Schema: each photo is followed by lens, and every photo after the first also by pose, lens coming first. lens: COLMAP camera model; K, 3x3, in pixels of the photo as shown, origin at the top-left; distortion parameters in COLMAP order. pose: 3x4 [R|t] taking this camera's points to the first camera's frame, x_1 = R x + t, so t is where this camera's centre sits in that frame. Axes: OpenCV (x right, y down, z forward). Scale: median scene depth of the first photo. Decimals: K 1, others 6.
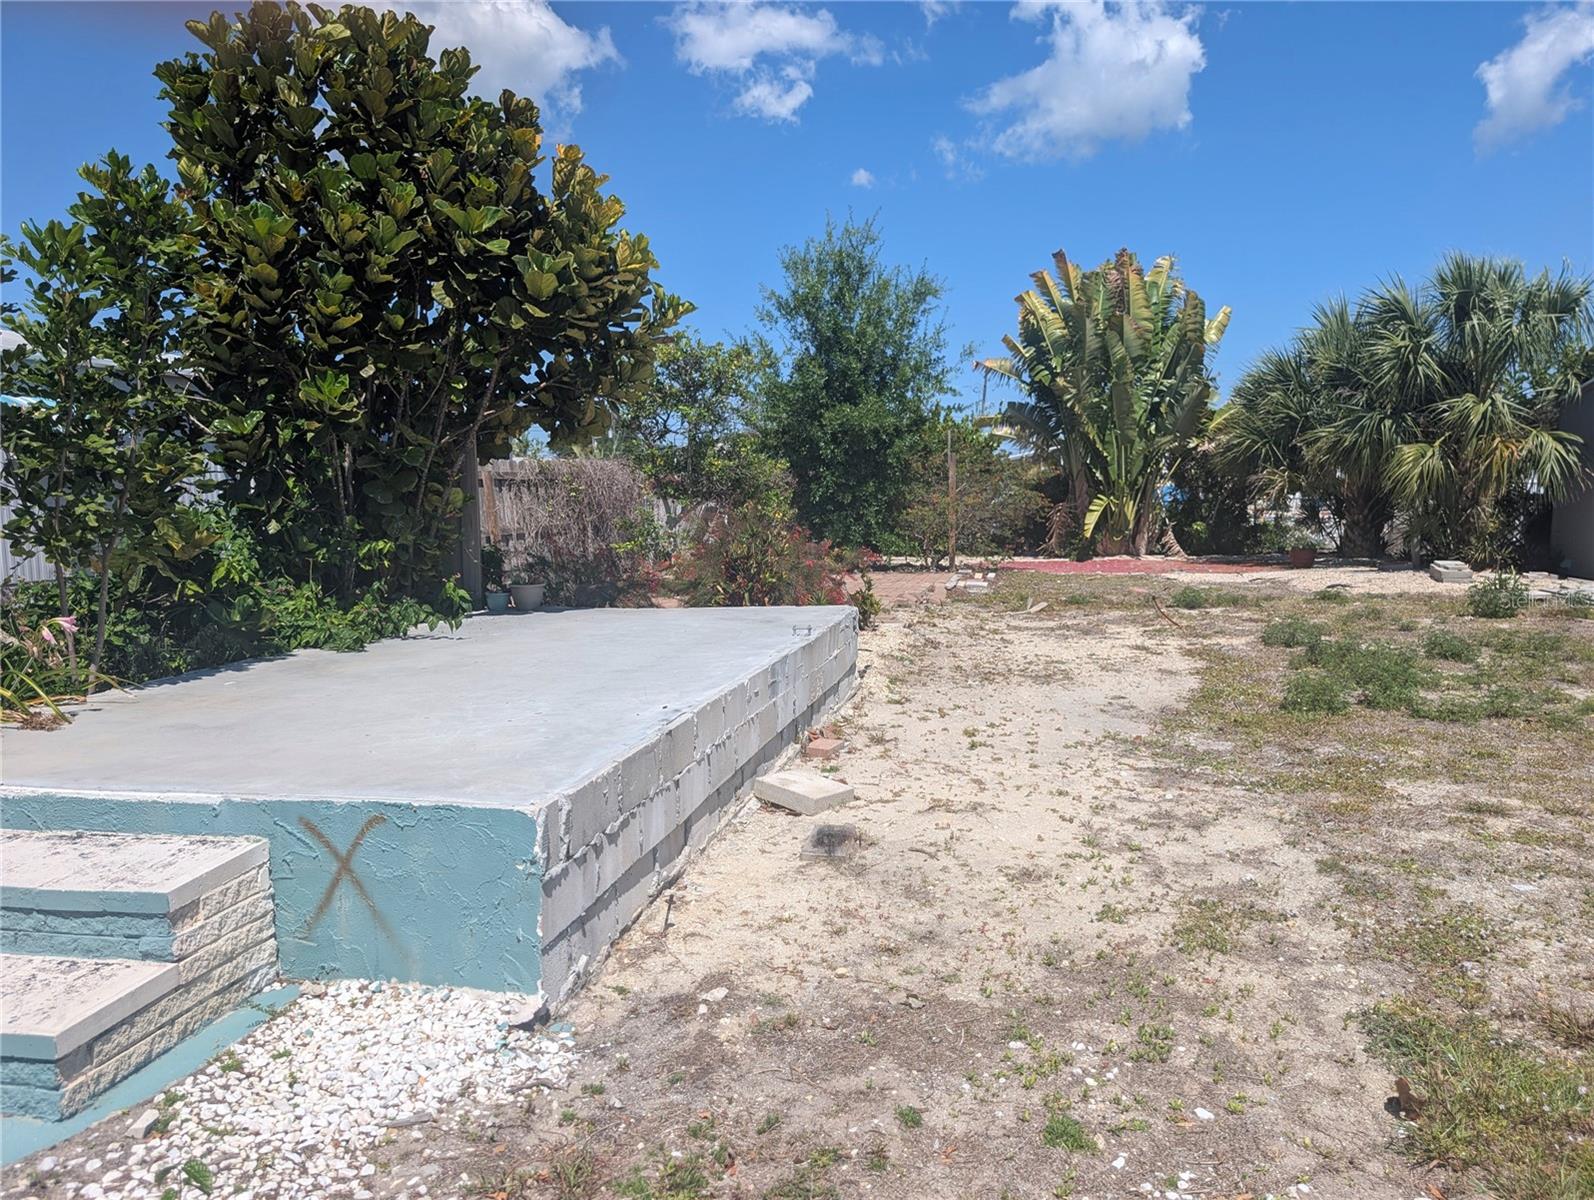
lens RADIAL K [[1152.4, 0, 805.7], [0, 1152.4, 598.9], [0, 0, 1]] dist [0.011273, 0.001116]
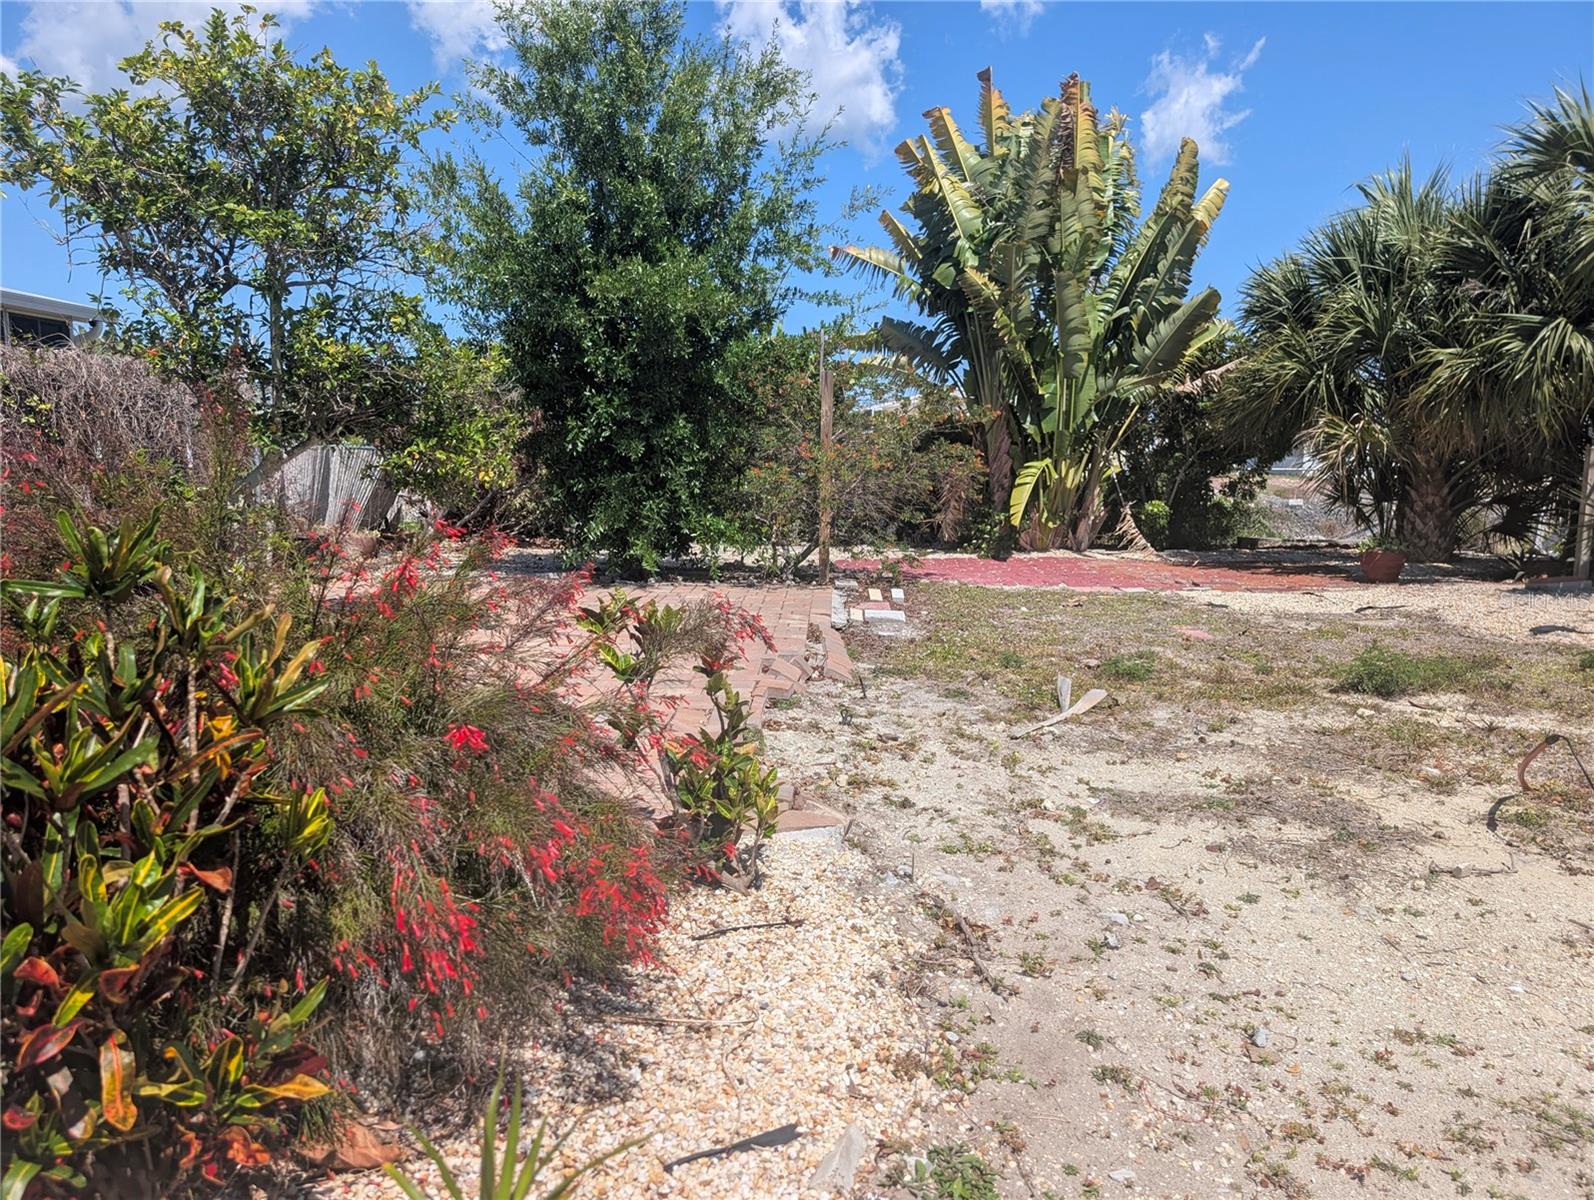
lens RADIAL K [[1152.4, 0, 844.1], [0, 1152.4, 597.8], [0, 0, 1]] dist [0.011273, 0.001116]
pose [[0.975875, -0.001794, 0.218324, 0.013296], [-0.003183, 0.999743, 0.022440, -0.030037], [-0.218308, -0.022594, 0.975618, 0.452611]]
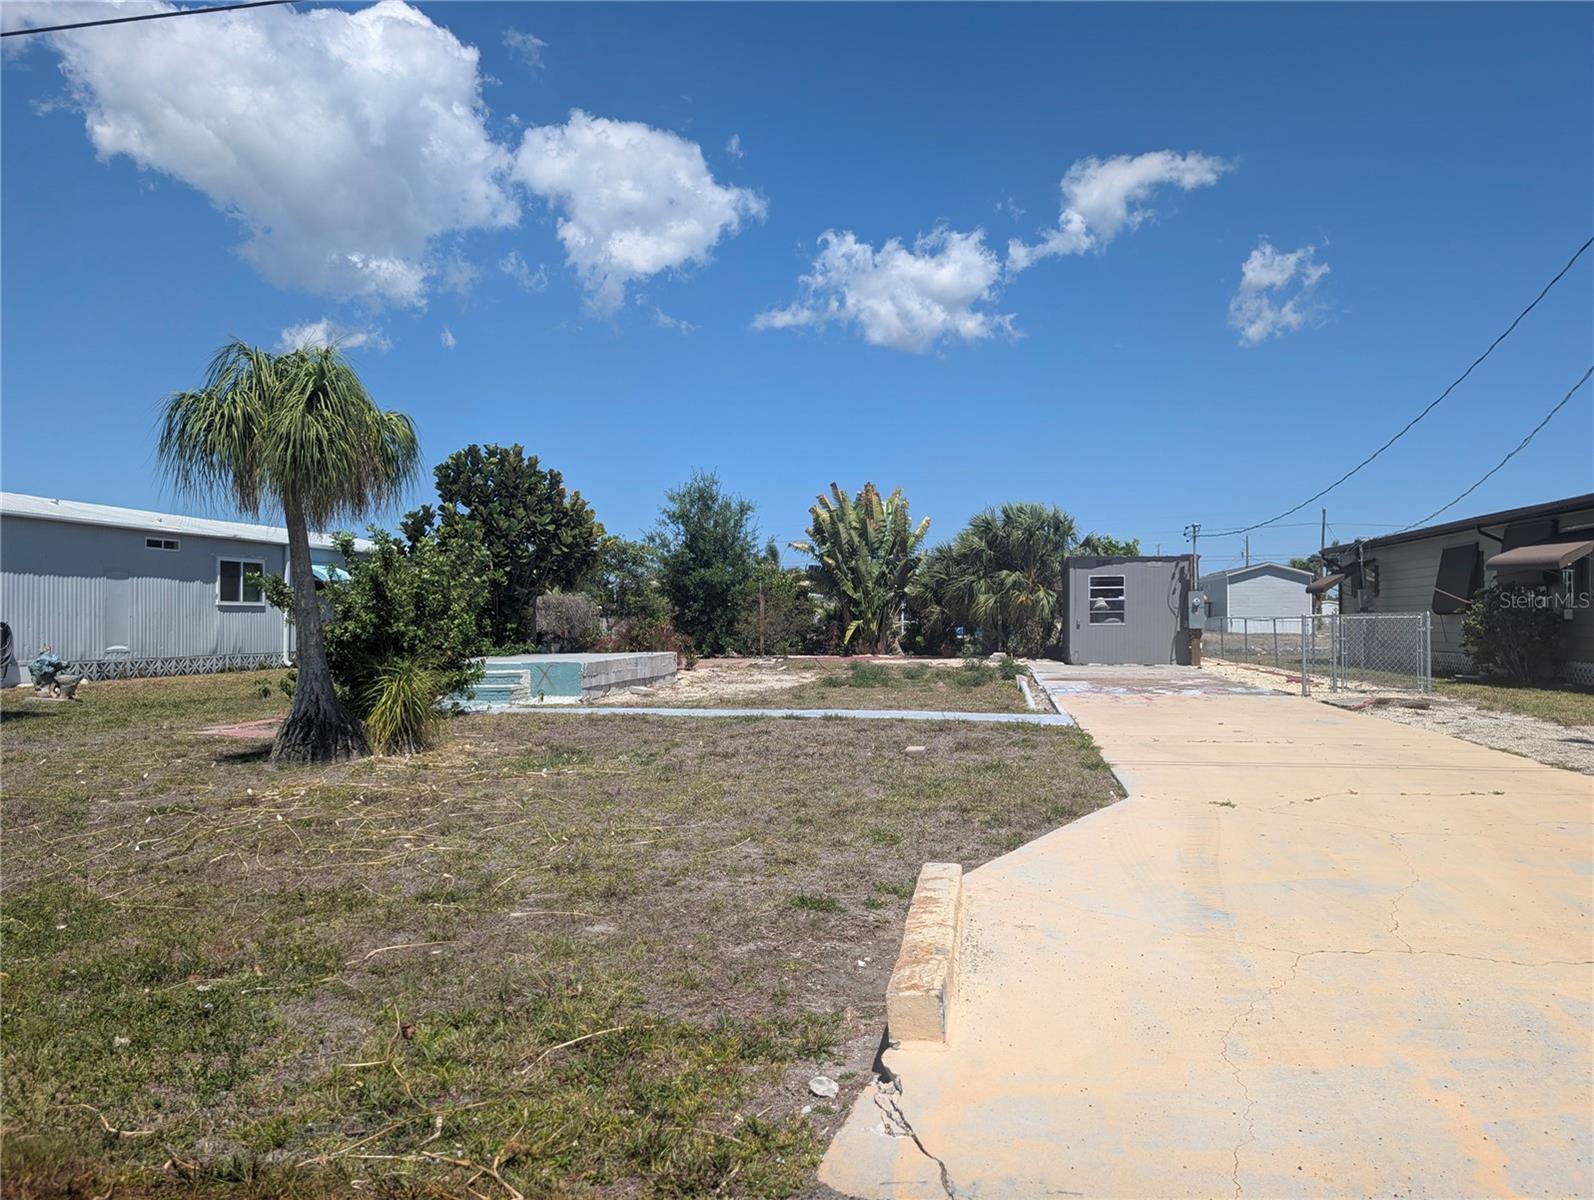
lens RADIAL K [[1152.4, 0, 791.6], [0, 1152.4, 607.5], [0, 0, 1]] dist [0.011273, 0.001116]
pose [[0.999220, 0.012887, 0.037326, 0.105837], [-0.008778, 0.994090, -0.108205, 0.095409], [-0.038499, 0.107793, 0.993428, -0.853786]]
